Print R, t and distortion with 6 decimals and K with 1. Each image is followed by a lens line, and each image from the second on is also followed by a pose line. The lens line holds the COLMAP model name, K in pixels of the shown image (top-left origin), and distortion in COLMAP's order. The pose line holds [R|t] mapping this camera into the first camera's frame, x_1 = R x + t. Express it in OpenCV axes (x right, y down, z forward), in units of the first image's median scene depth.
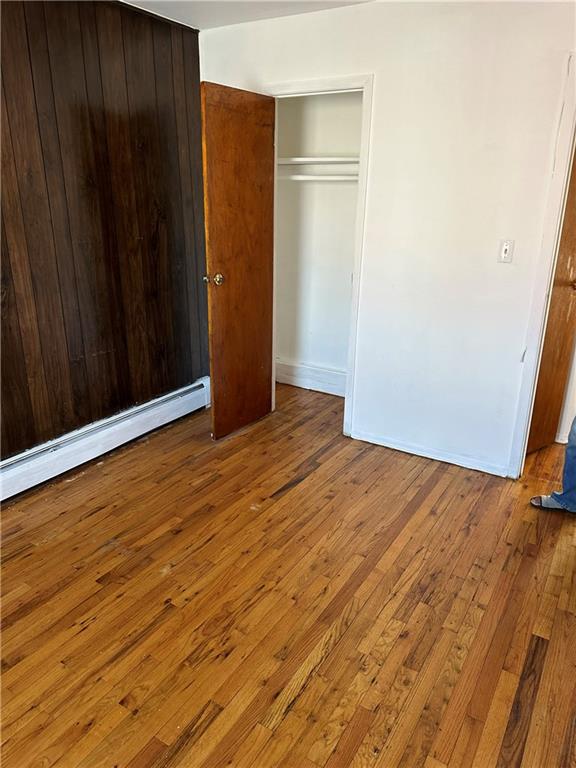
lens RADIAL K [[542.8, 0, 289.8], [0, 542.8, 382.5], [0, 0, 1]] dist [0.052887, -0.042473]
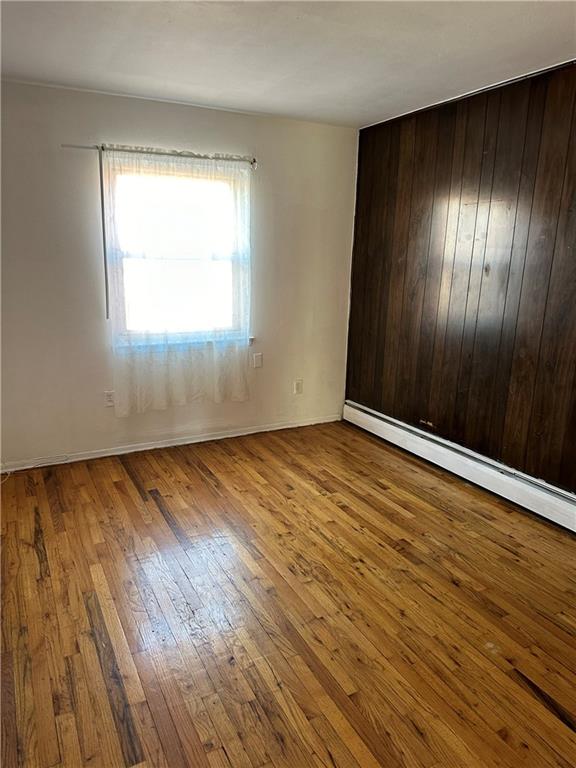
lens RADIAL K [[542.8, 0, 289.5], [0, 542.8, 386.5], [0, 0, 1]] dist [0.052887, -0.042473]
pose [[-0.500643, 0.198257, -0.842645, 0.811858], [-0.296629, 0.875198, 0.382152, -0.378204], [0.813245, 0.441275, -0.379353, 1.091295]]
